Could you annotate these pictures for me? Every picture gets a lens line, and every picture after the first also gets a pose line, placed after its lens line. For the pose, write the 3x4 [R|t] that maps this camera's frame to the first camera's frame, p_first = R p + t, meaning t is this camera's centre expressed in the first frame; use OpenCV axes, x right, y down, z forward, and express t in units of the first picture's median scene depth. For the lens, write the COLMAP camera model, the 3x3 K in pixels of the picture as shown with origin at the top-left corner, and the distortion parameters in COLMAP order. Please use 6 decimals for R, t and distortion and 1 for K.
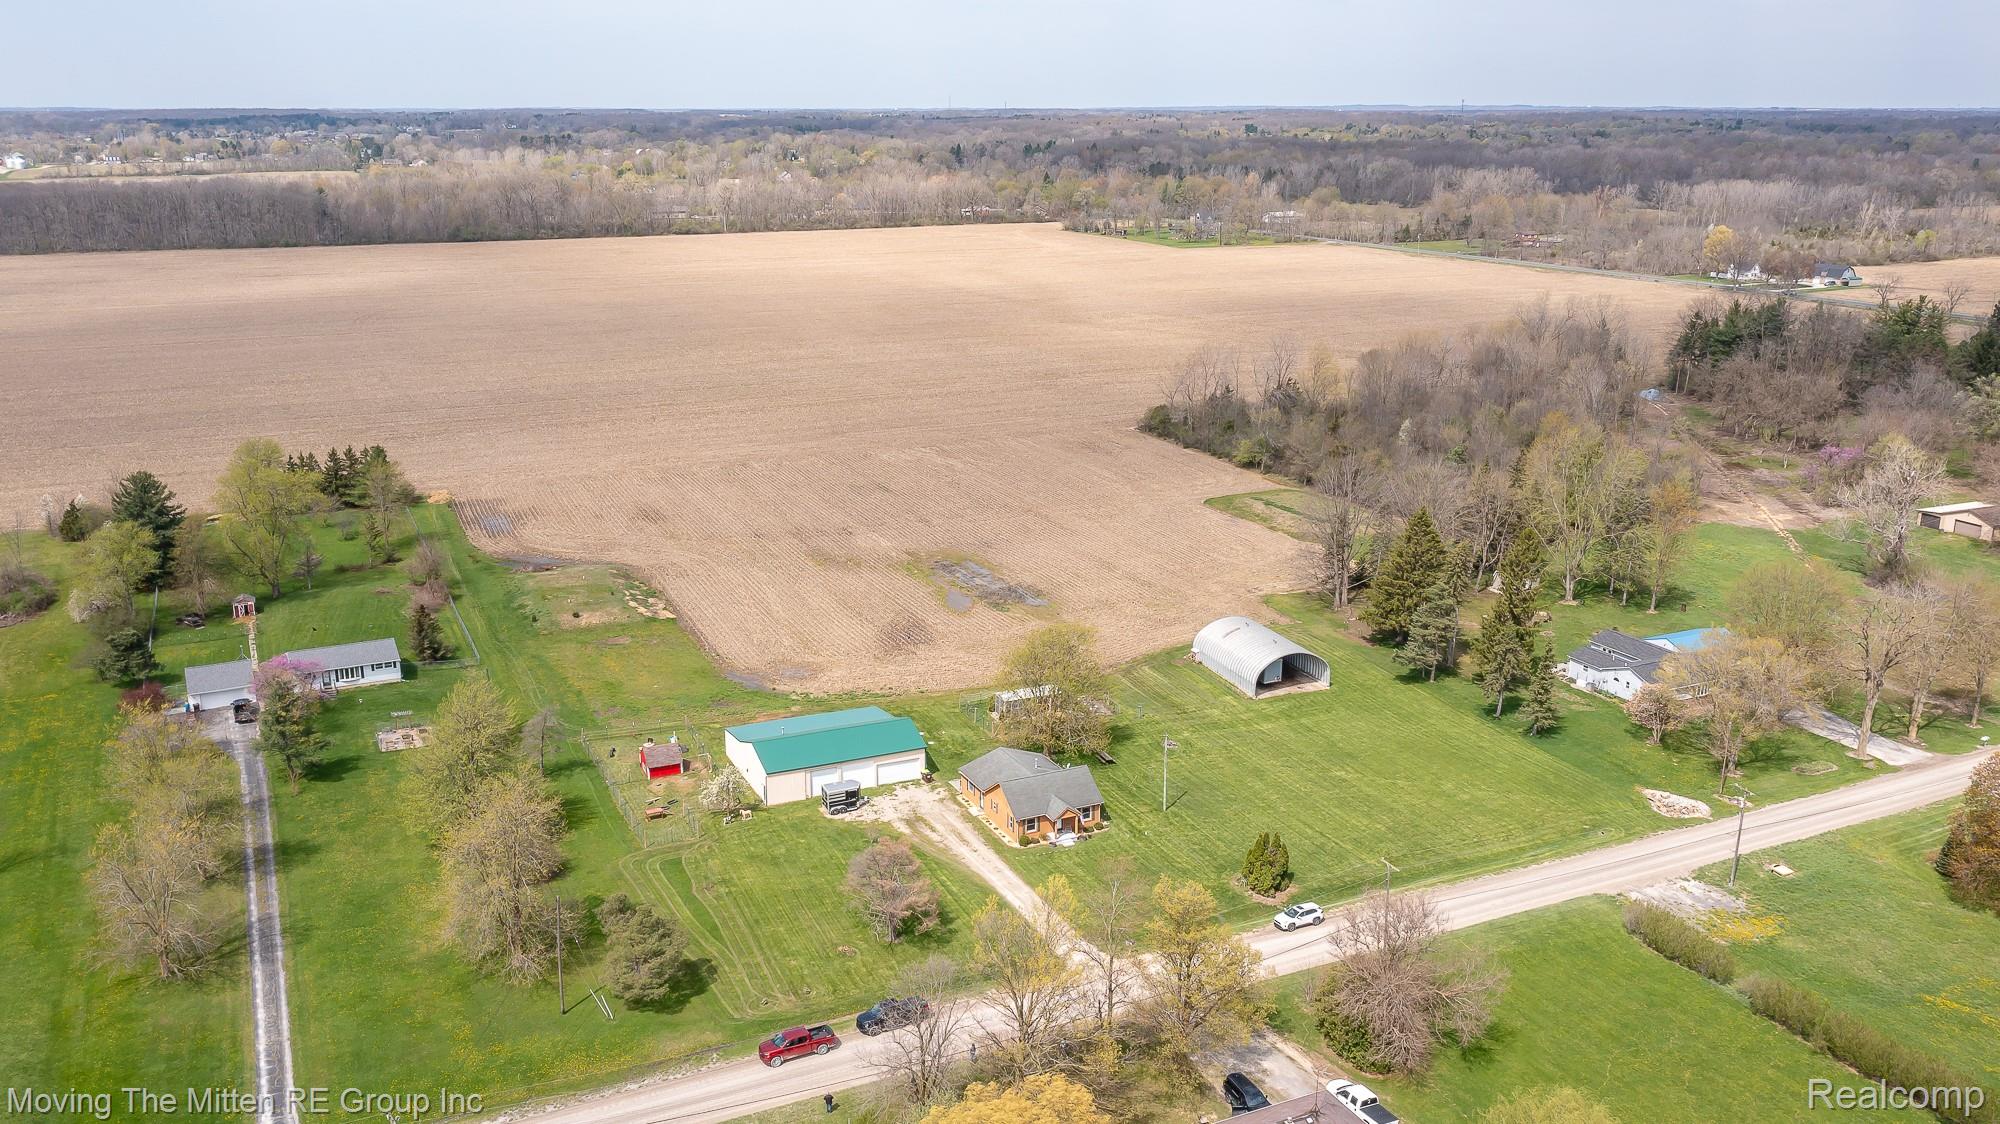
lens RADIAL K [[1601.1, 0, 1000.0], [0, 1601.1, 562.0], [0, 0, 1]] dist [0.000989, -0.001692]
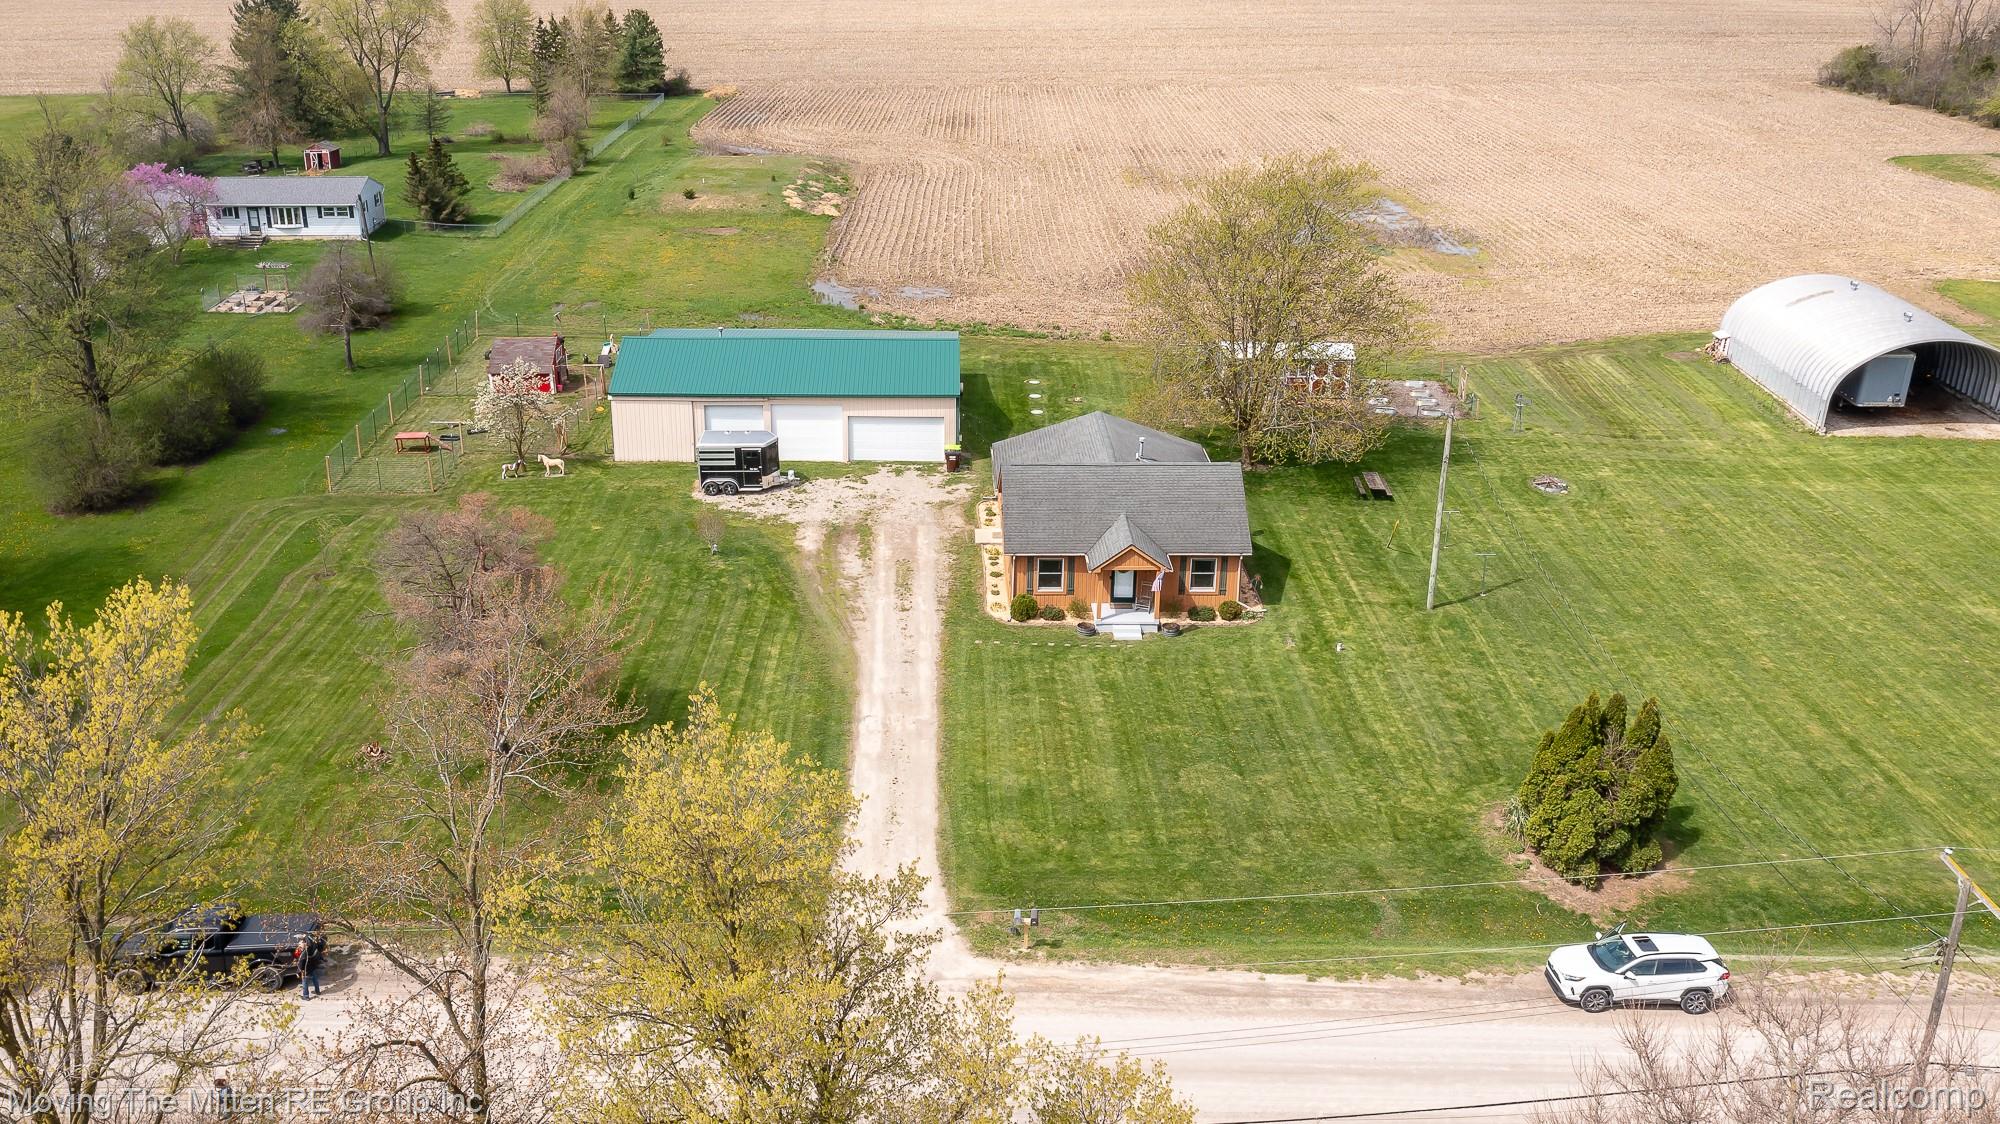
lens RADIAL K [[1661.9, 0, 874.6], [0, 1661.9, 565.9], [0, 0, 1]] dist [-0.006927, 0.001033]
pose [[0.886201, 0.163417, -0.433523, 0.147700], [-0.109166, 0.983034, 0.147400, 0.092209], [0.450256, -0.083300, 0.889006, 0.531722]]
